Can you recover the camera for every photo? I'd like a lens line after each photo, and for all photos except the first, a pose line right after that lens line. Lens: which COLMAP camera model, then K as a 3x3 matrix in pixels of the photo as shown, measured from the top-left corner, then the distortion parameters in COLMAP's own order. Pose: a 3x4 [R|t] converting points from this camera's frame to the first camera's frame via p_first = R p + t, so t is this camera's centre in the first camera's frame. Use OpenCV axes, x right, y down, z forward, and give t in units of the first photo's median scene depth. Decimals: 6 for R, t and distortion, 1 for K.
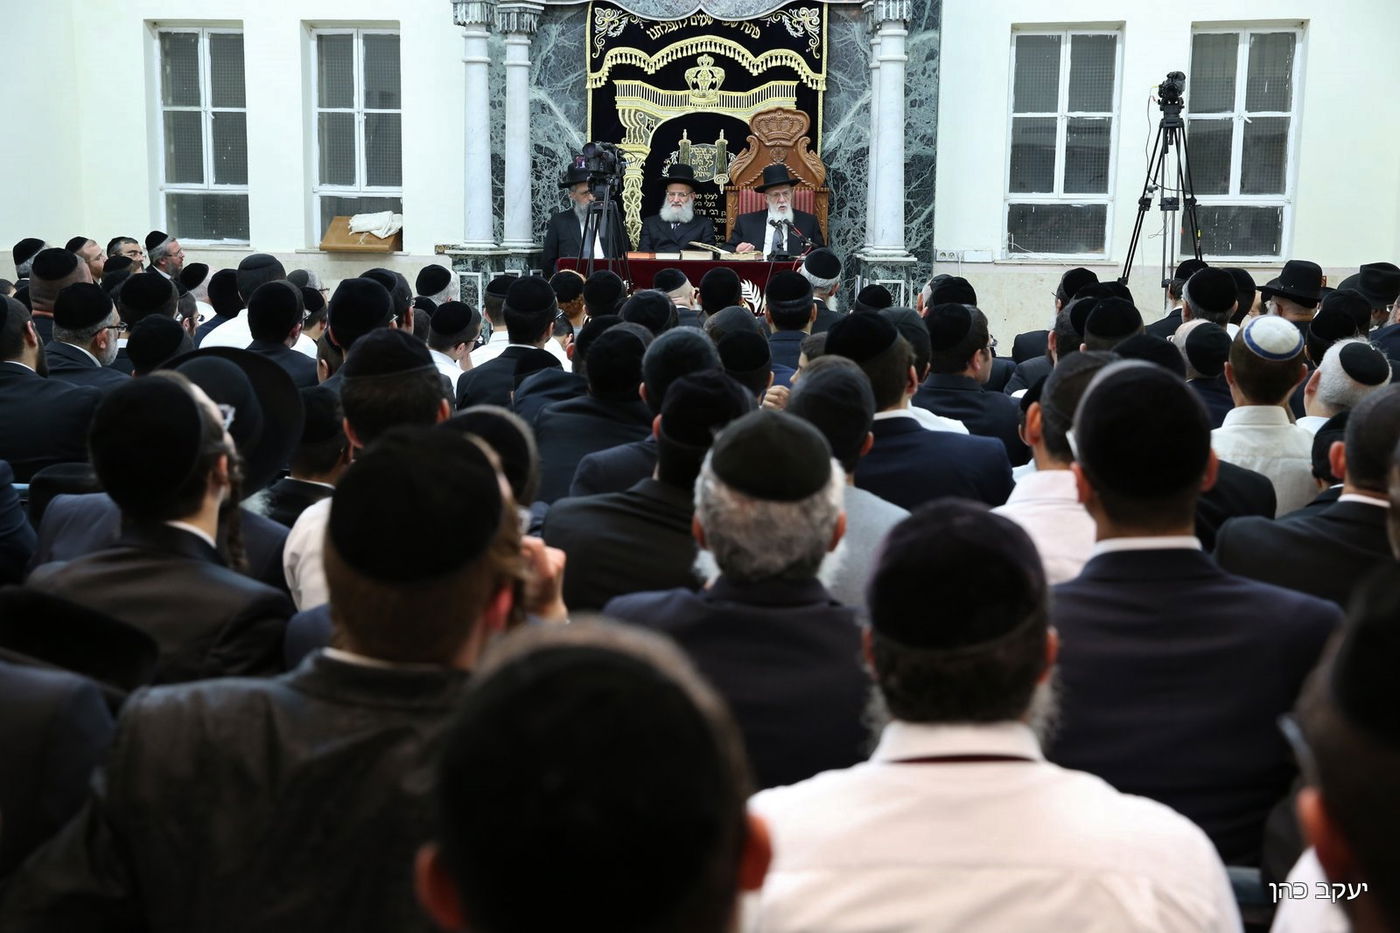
lens RADIAL K [[1696.2, 0, 704.1], [0, 1696.2, 453.0], [0, 0, 1]] dist [0.048529, 0.000000]
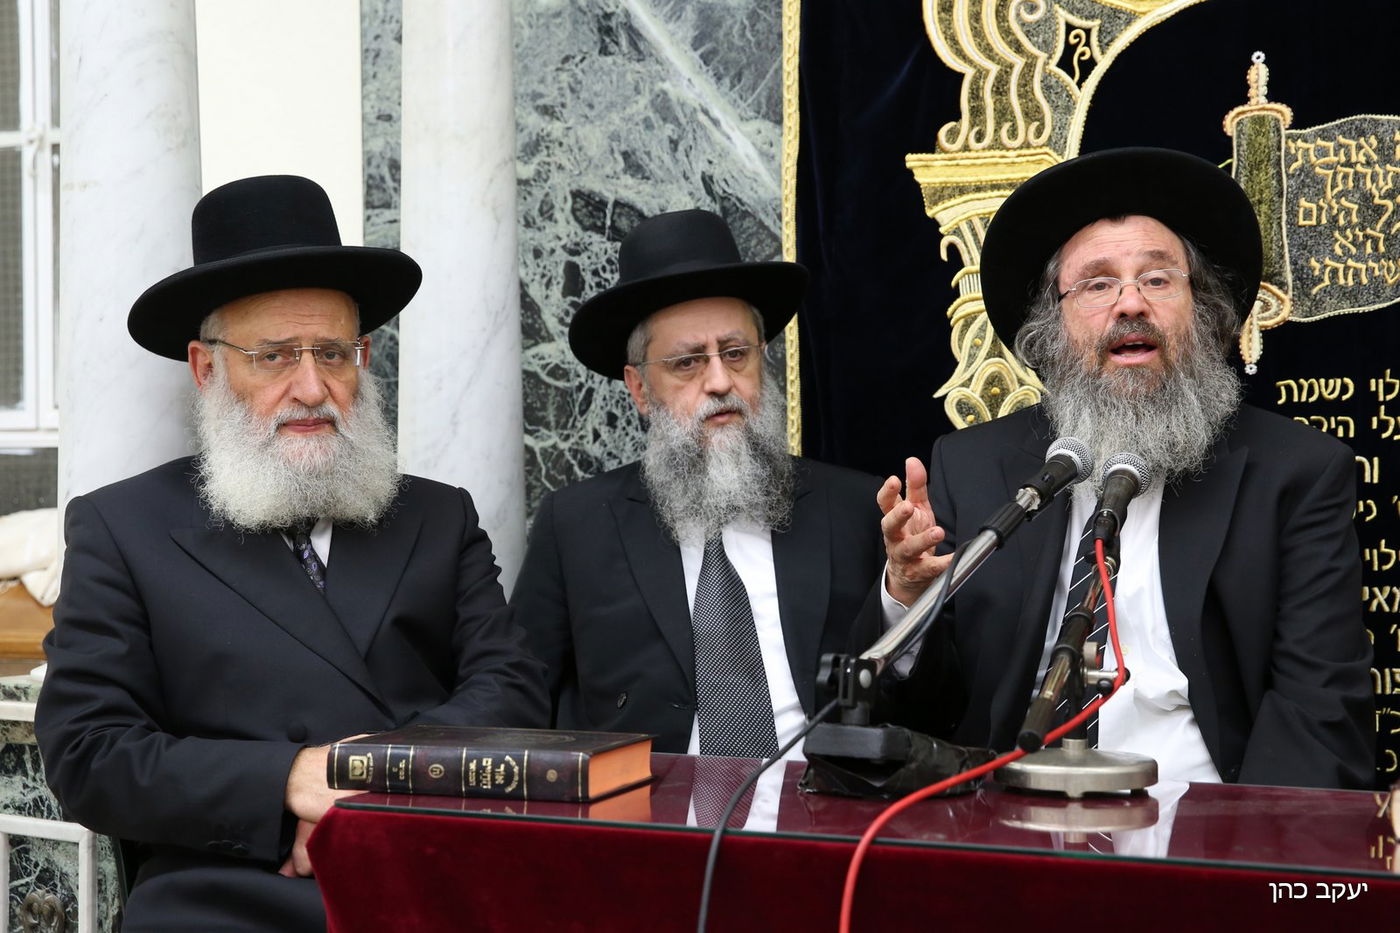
lens RADIAL K [[2224.4, 0, 698.8], [0, 2224.4, 470.4], [0, 0, 1]] dist [0.092984, 0.000000]
pose [[0.964385, -0.022232, -0.263566, -0.006244], [-0.017874, 0.988706, -0.148798, -0.104081], [0.263898, 0.148210, 0.953096, 0.747593]]
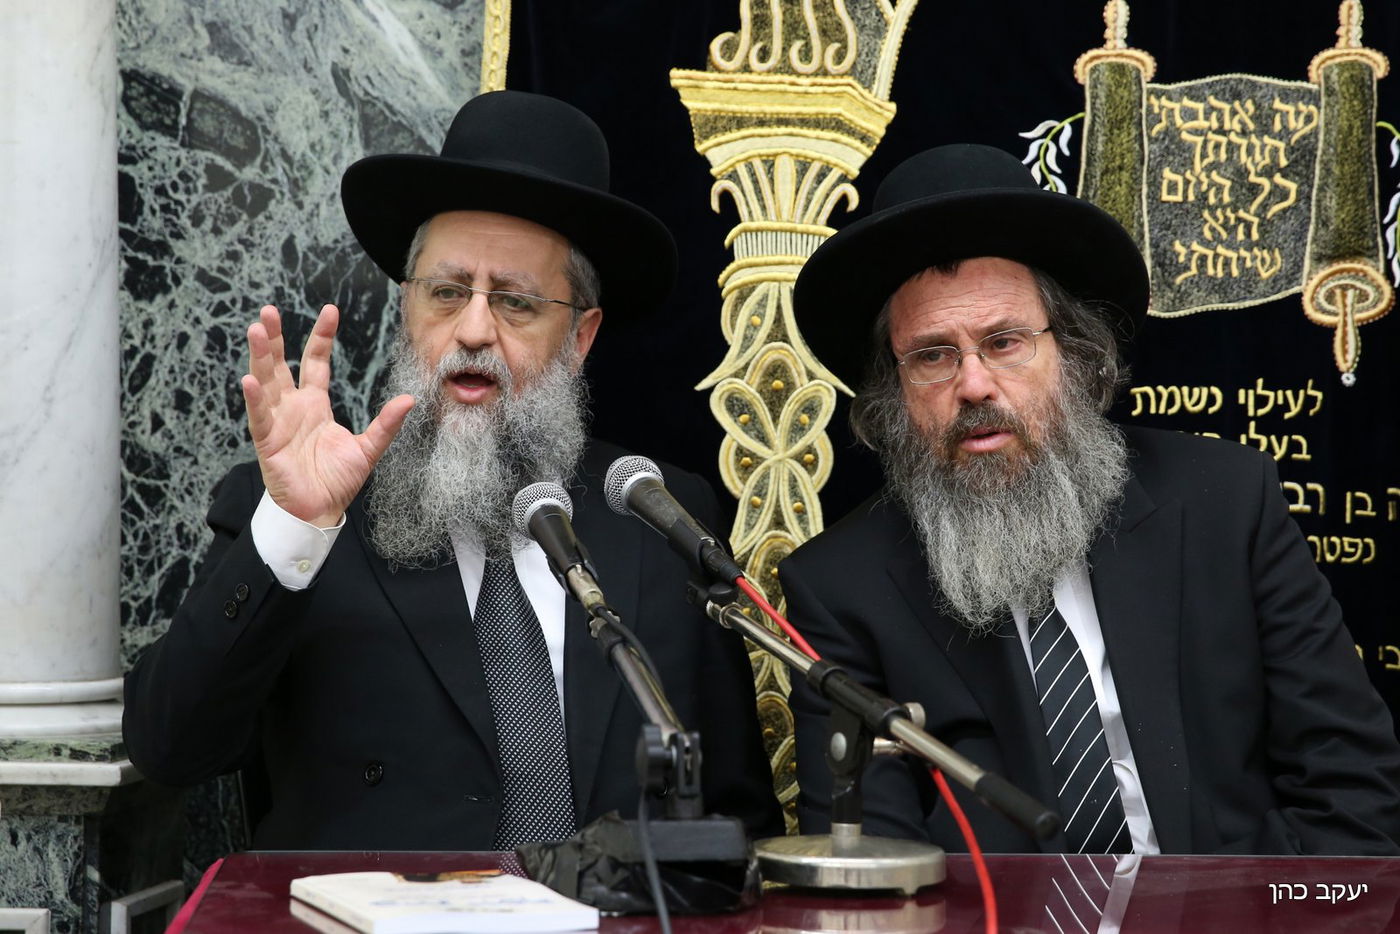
lens RADIAL K [[2788.2, 0, 747.6], [0, 2788.2, 469.8], [0, 0, 1]] dist [0.175113, 0.000000]
pose [[0.978619, 0.002332, 0.205667, -0.099499], [0.028138, 0.989016, -0.145105, -0.108520], [-0.203747, 0.147789, 0.967804, 0.760782]]
